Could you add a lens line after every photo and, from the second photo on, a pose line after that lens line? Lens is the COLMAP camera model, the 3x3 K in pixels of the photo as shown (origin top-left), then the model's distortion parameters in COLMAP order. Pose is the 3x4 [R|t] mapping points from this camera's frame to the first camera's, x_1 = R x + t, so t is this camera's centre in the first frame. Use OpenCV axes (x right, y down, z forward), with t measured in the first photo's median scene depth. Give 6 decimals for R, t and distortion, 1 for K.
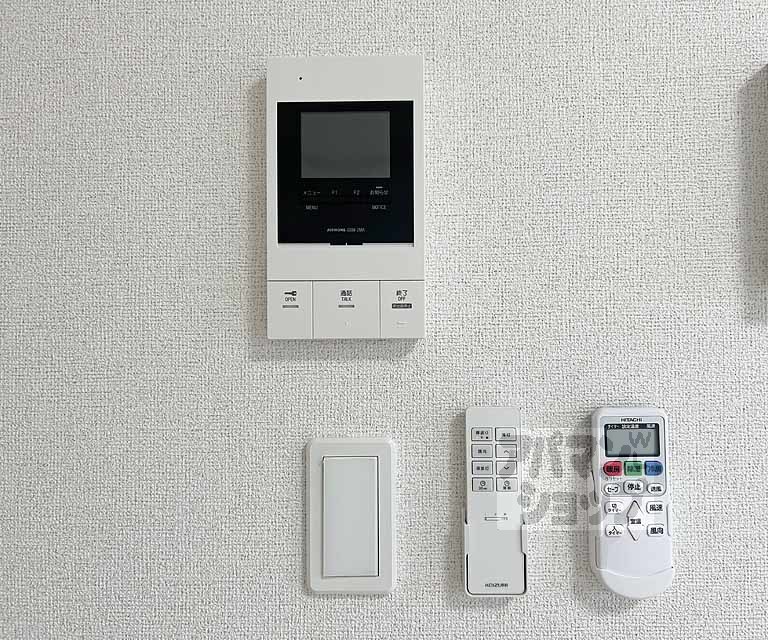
lens RADIAL K [[636.4, 0, 383.9], [0, 636.4, 317.2], [0, 0, 1]] dist [0.030884, -0.026542]
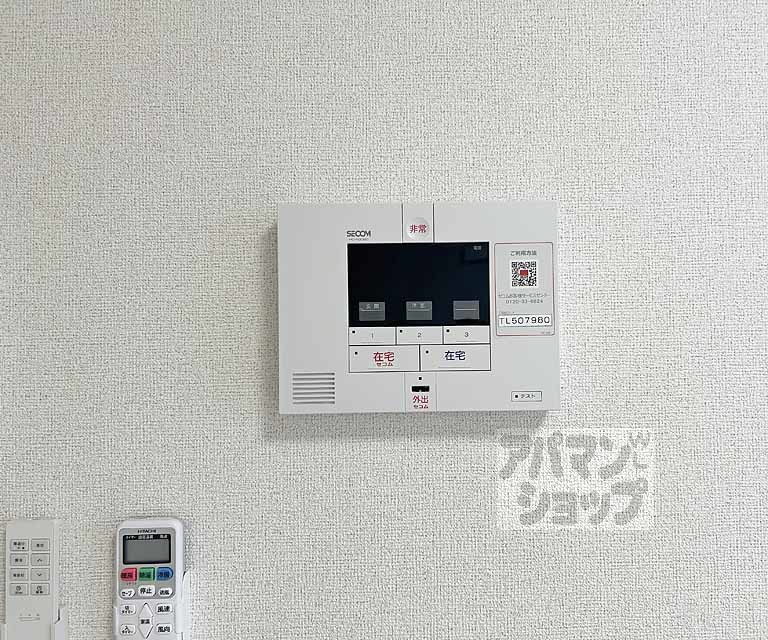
lens RADIAL K [[636.4, 0, 384.6], [0, 636.4, 321.9], [0, 0, 1]] dist [0.030884, -0.026542]
pose [[0.999729, -0.002097, 0.023195, 0.775267], [0.002104, 0.999998, -0.000269, -0.209334], [-0.023195, 0.000318, 0.999731, -0.150514]]
